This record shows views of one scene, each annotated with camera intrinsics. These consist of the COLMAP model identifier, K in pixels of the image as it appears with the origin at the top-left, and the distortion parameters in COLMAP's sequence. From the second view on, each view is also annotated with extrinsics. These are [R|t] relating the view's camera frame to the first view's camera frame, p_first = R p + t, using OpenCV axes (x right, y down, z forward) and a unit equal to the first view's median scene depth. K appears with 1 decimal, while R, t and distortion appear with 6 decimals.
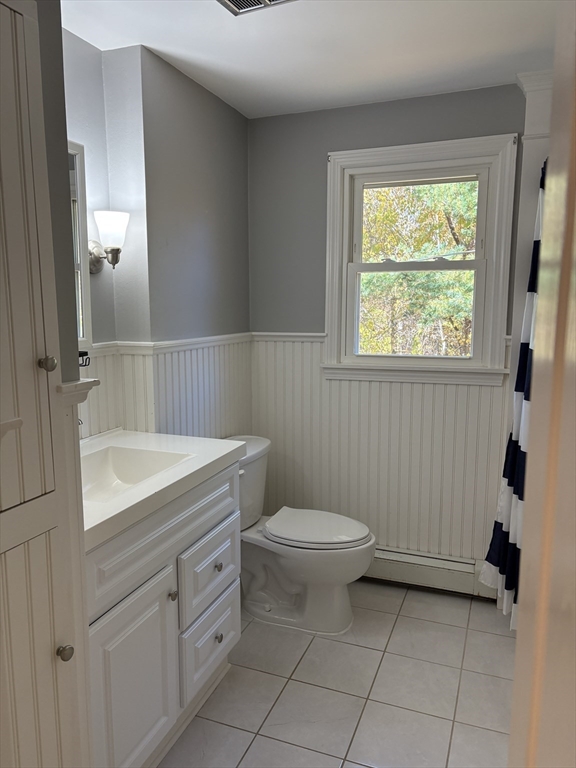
lens RADIAL K [[575.0, 0, 287.9], [0, 575.0, 383.3], [0, 0, 1]] dist [0.041430, -0.043362]
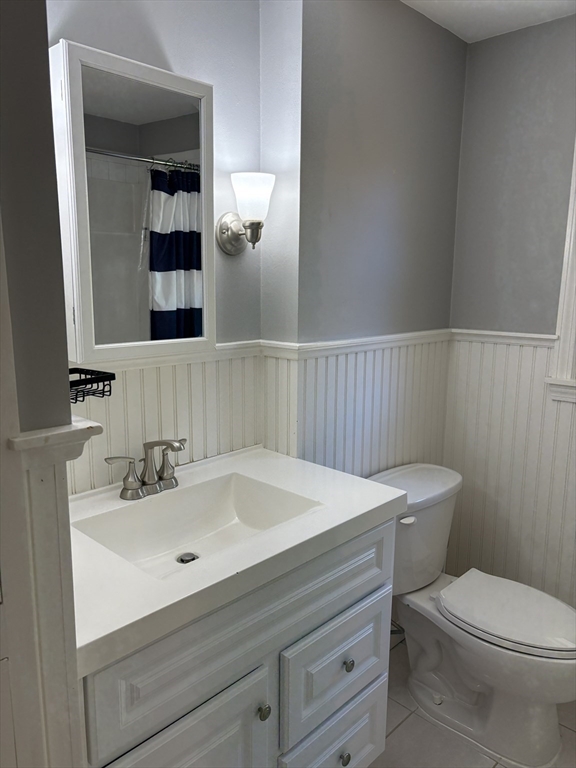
lens RADIAL K [[575.0, 0, 284.6], [0, 575.0, 385.6], [0, 0, 1]] dist [0.041430, -0.043362]
pose [[0.917913, 0.078415, -0.388956, 0.052177], [-0.064371, 0.996721, 0.049032, -0.051007], [0.391526, -0.019970, 0.919950, 0.277027]]
